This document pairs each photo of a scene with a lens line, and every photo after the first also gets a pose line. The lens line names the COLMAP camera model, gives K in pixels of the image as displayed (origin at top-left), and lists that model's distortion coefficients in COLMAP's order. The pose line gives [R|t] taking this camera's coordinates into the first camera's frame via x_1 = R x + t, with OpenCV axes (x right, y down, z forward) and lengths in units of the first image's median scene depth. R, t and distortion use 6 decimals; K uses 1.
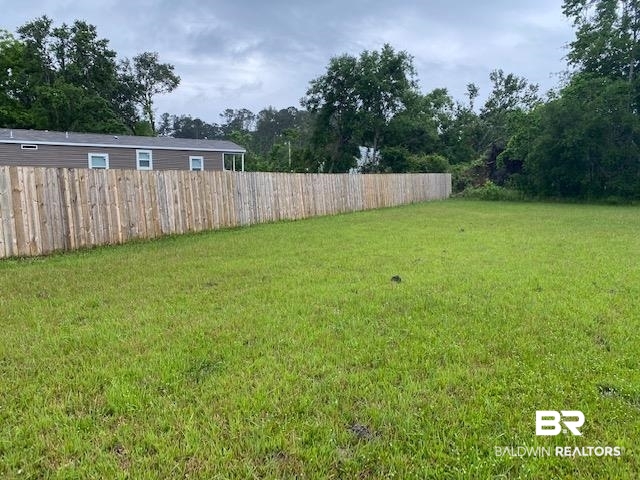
lens RADIAL K [[497.7, 0, 320.0], [0, 497.7, 240.0], [0, 0, 1]] dist [0.043187, -0.003815]
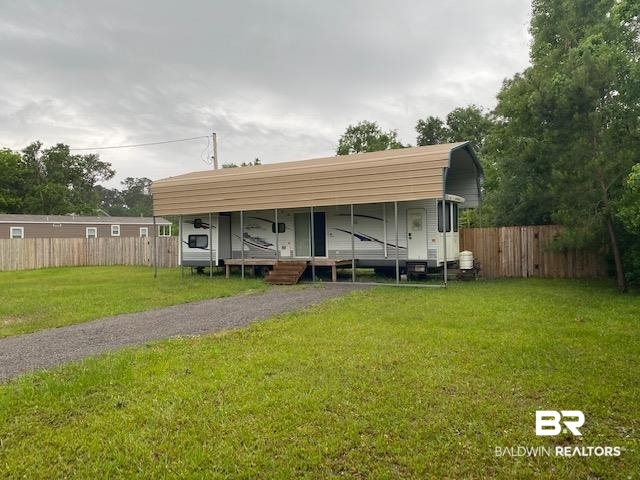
lens RADIAL K [[486.4, 0, 320.0], [0, 486.4, 240.0], [0, 0, 1]] dist [0.046825, -0.003633]
pose [[0.977829, -0.010548, 0.209137, -0.003623], [0.035518, 0.992613, -0.116004, 0.092946], [-0.206369, 0.120860, 0.970981, -0.764632]]
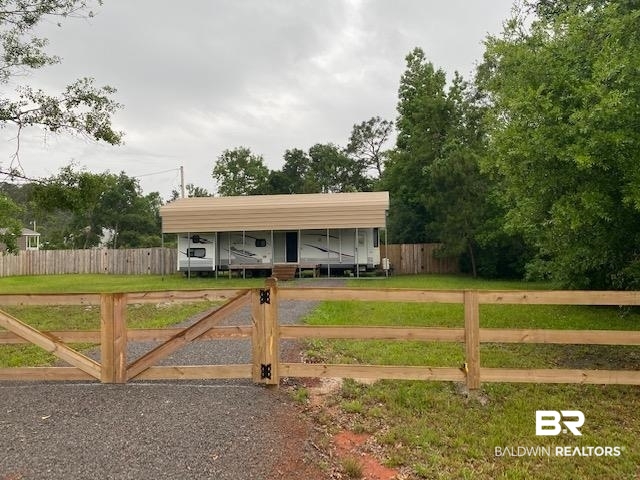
lens RADIAL K [[486.4, 0, 320.0], [0, 486.4, 240.0], [0, 0, 1]] dist [0.046825, -0.003633]
pose [[0.839295, 0.002192, 0.543672, -0.274609], [0.072871, 0.990515, -0.116488, 0.107756], [-0.538770, 0.137386, 0.831175, -0.930314]]
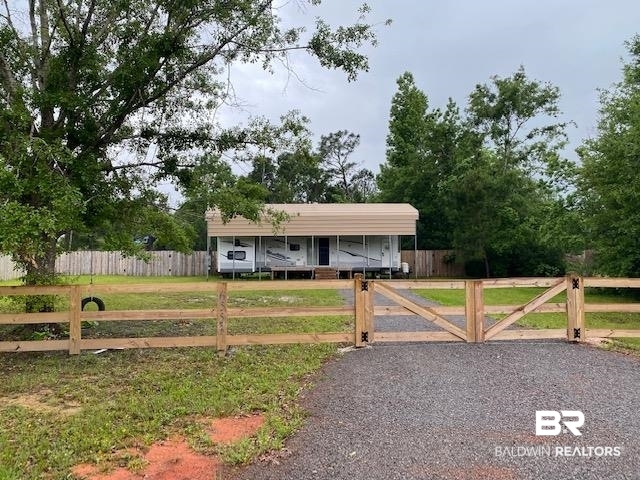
lens RADIAL K [[484.1, 0, 318.0], [0, 484.1, 247.7], [0, 0, 1]] dist [0.040033, -0.002234]
pose [[0.744037, 0.011269, 0.668043, -0.461258], [0.074924, 0.992144, -0.100183, 0.103164], [-0.663924, 0.124593, 0.737348, -0.880724]]
